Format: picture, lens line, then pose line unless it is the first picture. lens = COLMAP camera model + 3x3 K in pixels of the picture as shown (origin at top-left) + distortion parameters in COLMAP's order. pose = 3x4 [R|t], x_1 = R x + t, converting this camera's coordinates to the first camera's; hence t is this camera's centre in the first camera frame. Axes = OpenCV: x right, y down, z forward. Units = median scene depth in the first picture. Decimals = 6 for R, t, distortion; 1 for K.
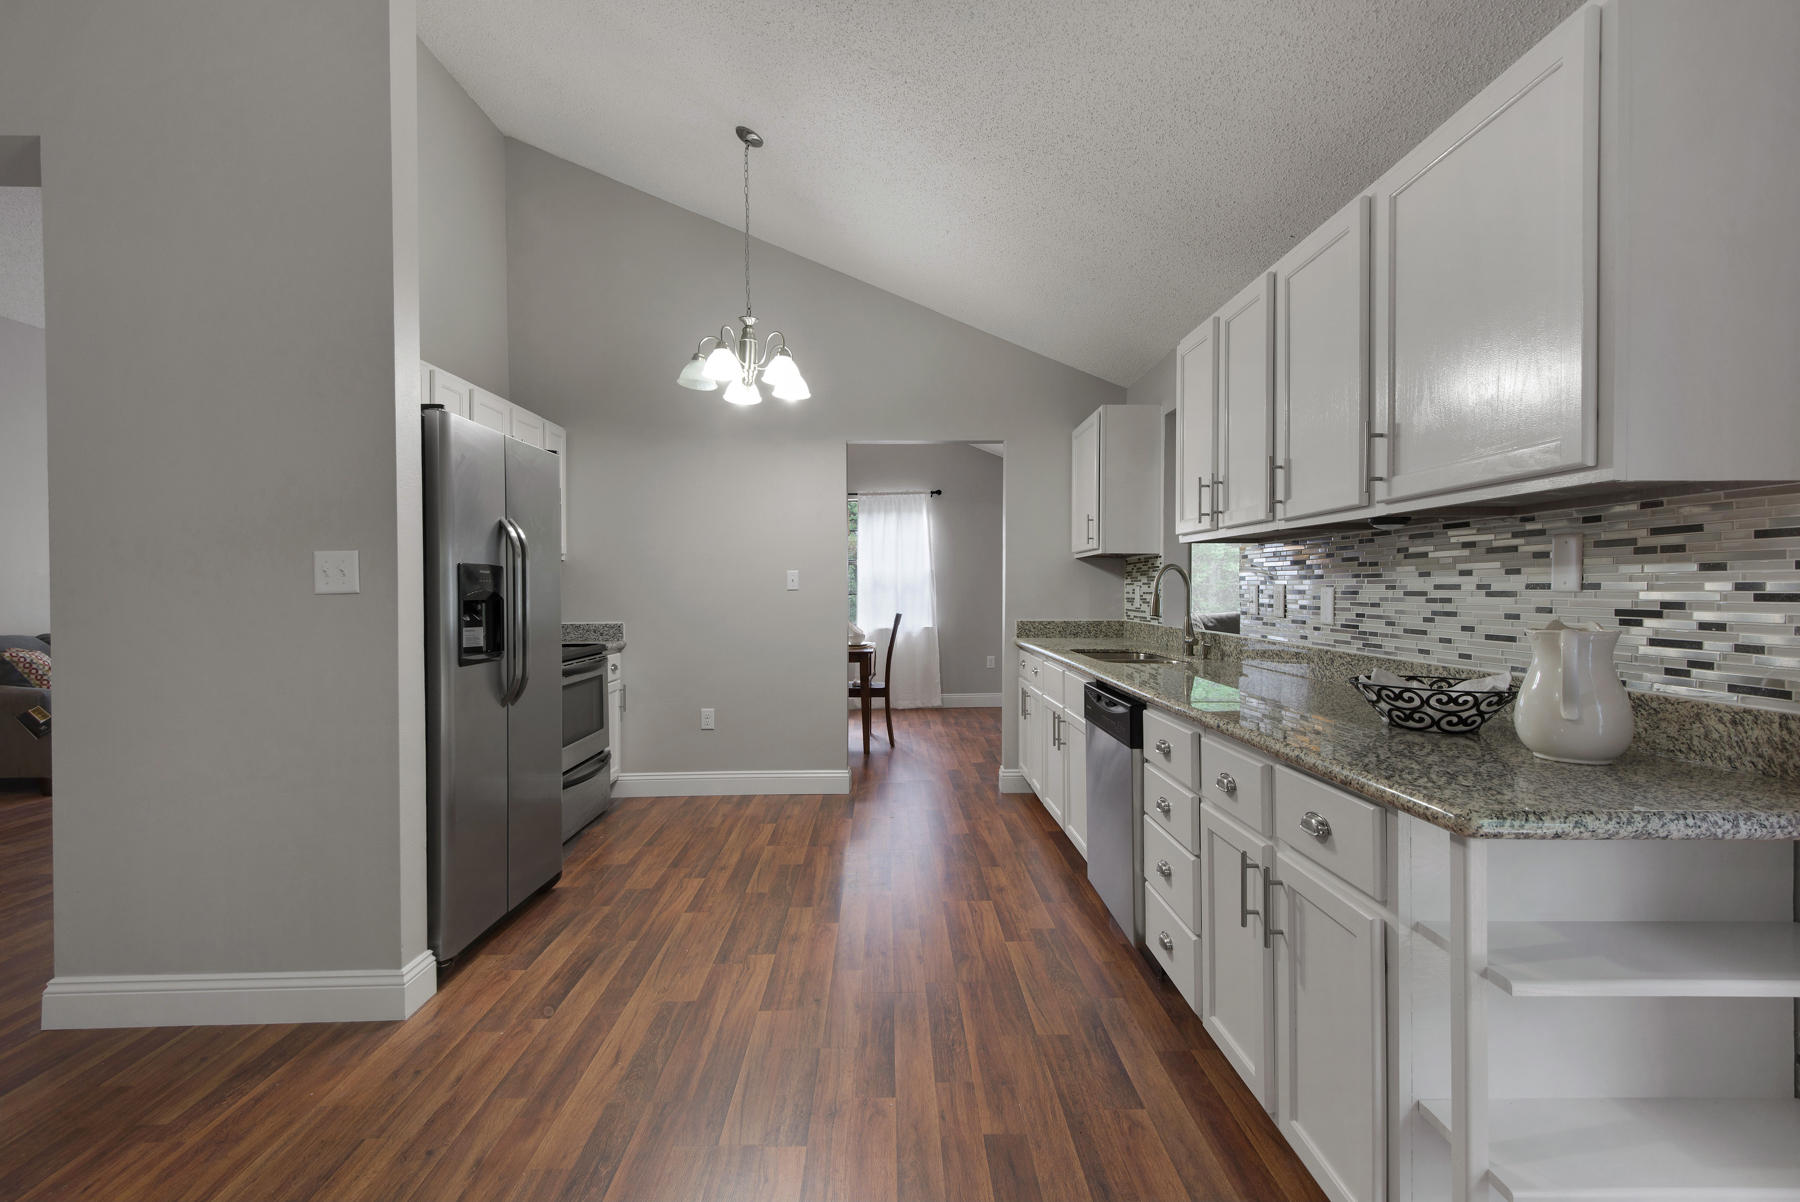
lens RADIAL K [[801.7, 0, 904.8], [0, 801.7, 590.8], [0, 0, 1]] dist [0.021104, -0.013808]
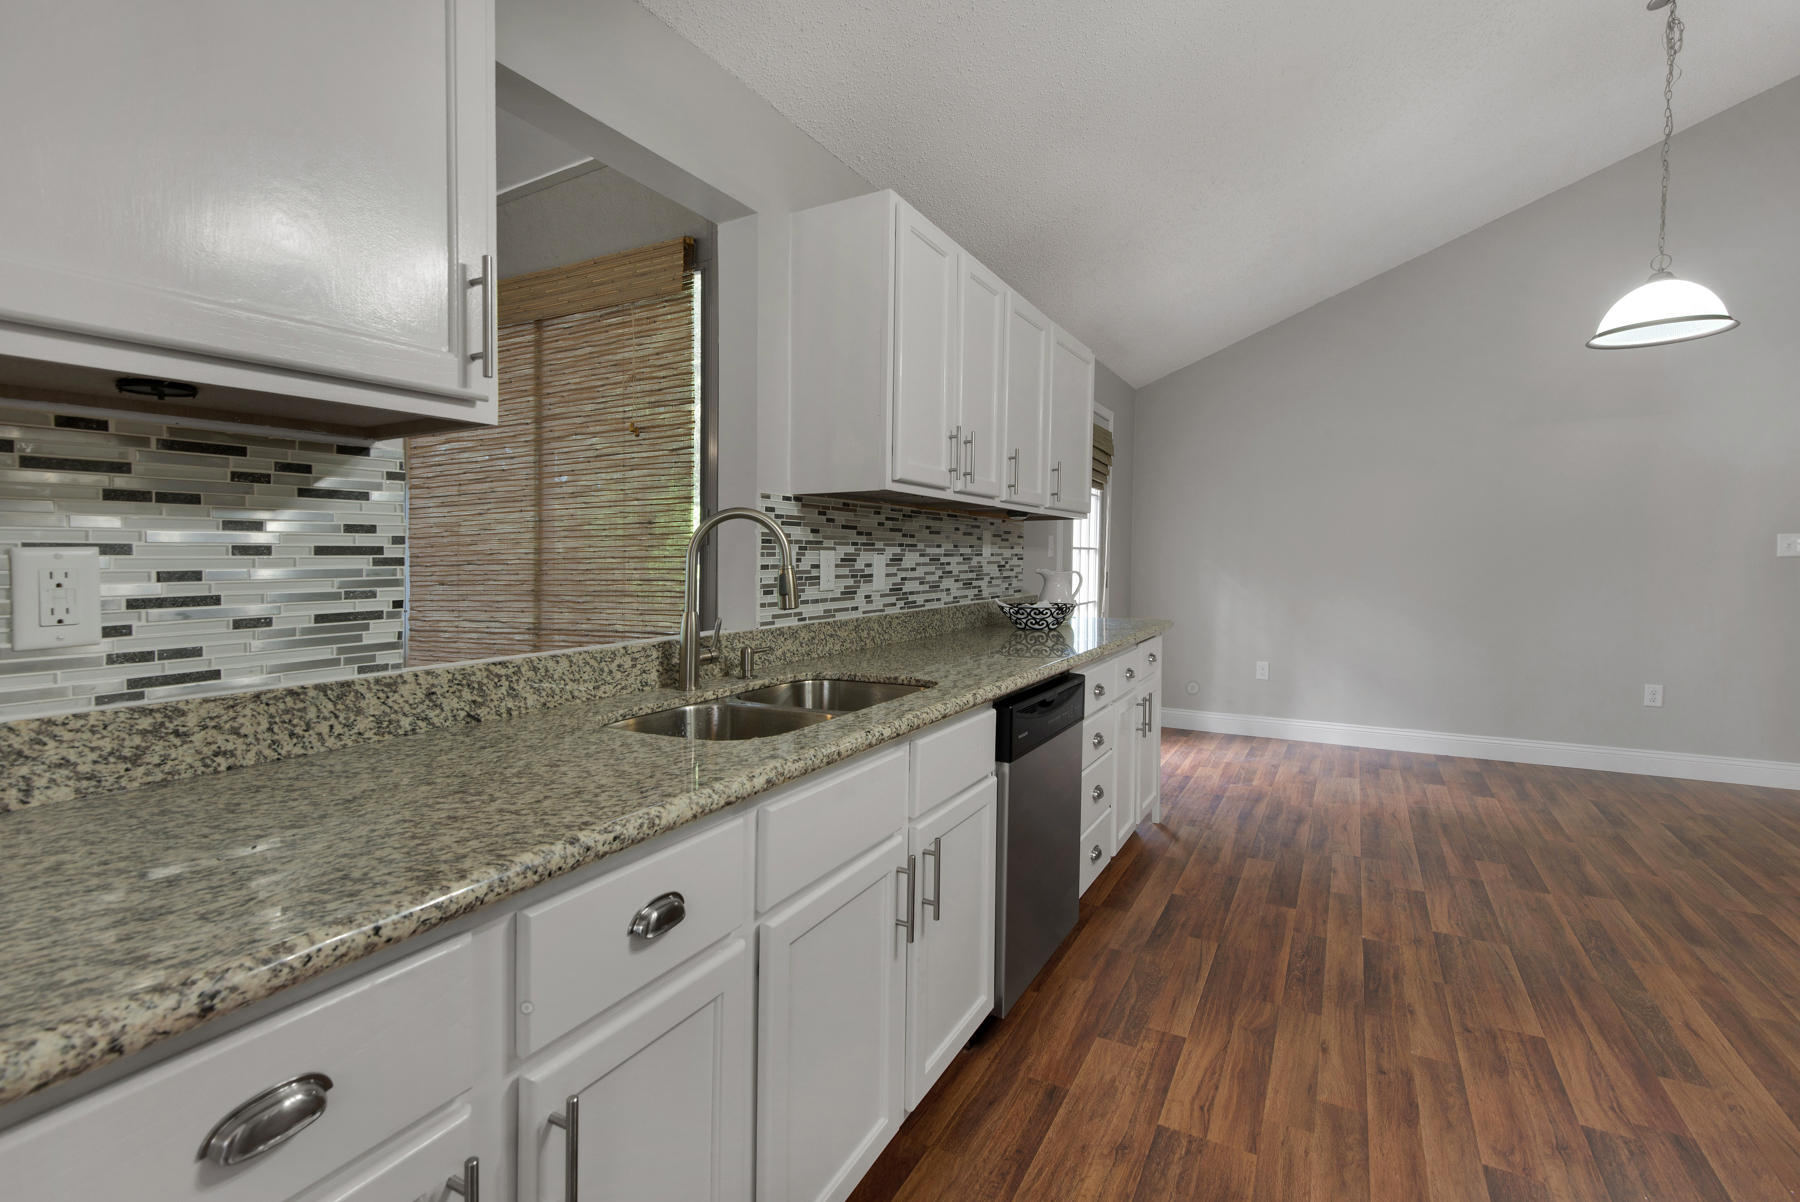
lens RADIAL K [[813.8, 0, 911.8], [0, 813.8, 563.2], [0, 0, 1]] dist [0.028931, -0.000131]
pose [[-0.868077, -0.002103, 0.496425, -0.034407], [0.003991, 0.999929, 0.011215, -0.005645], [-0.496413, 0.011717, -0.868007, 2.109491]]
